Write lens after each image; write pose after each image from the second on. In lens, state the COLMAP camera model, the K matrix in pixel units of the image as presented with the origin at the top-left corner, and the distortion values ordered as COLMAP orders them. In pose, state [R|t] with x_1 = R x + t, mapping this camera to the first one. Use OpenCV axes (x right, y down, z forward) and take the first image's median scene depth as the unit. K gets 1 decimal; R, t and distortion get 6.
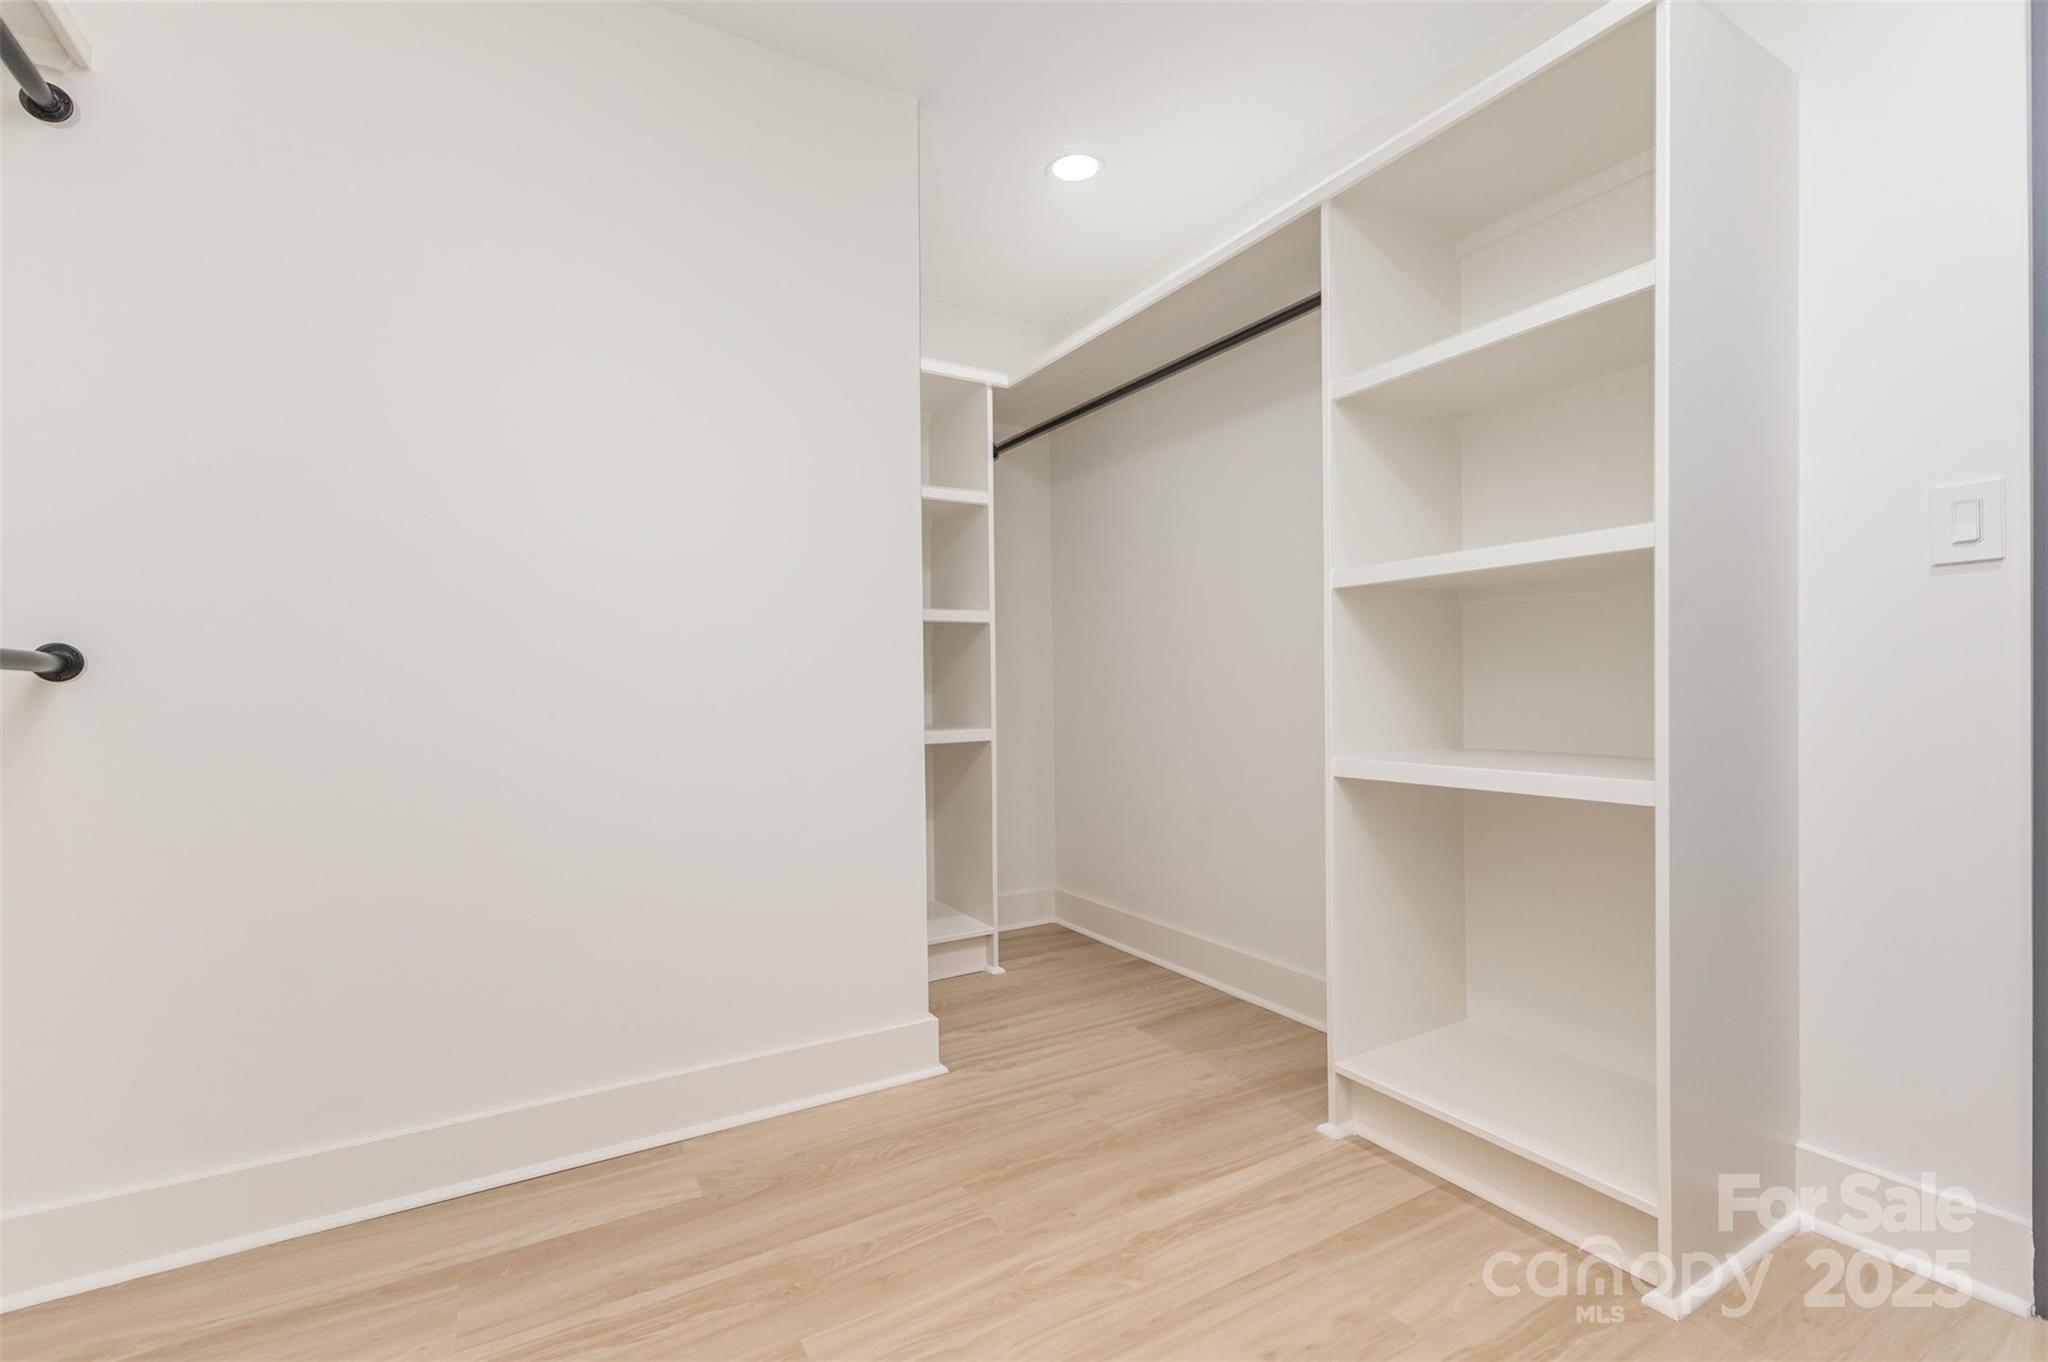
lens RADIAL K [[898.8, 0, 1023.8], [0, 898.8, 684.1], [0, 0, 1]] dist [0.012434, -0.001694]
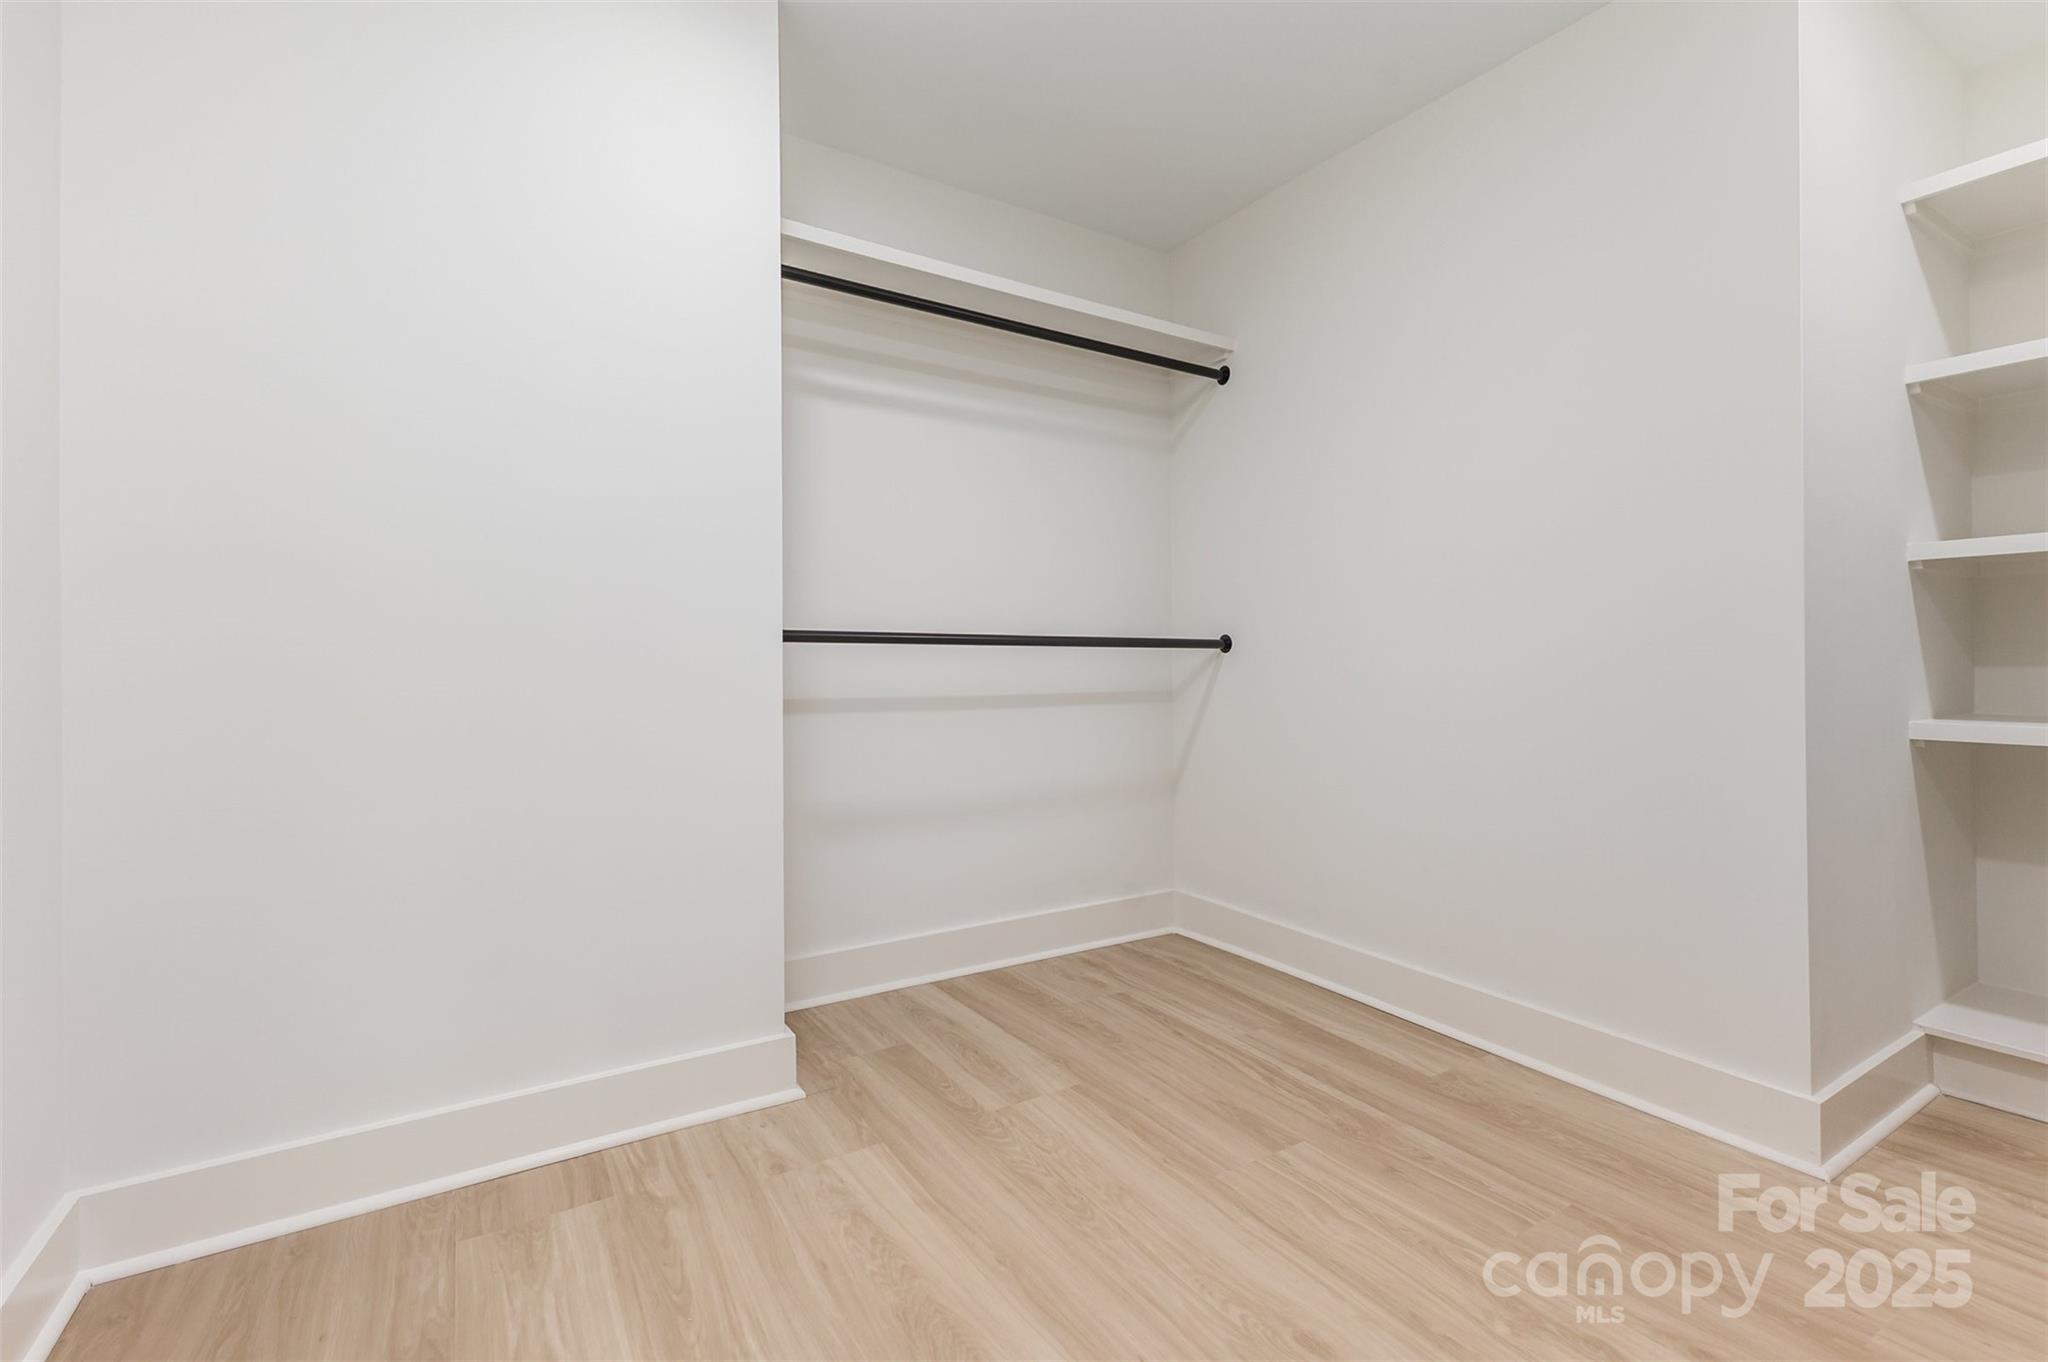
lens RADIAL K [[898.8, 0, 1023.4], [0, 898.8, 675.4], [0, 0, 1]] dist [0.012434, -0.001694]
pose [[0.024872, 0.028462, -0.999285, 0.935449], [0.003906, 0.999584, 0.028568, -0.013185], [0.999683, -0.004614, 0.024750, 0.475492]]
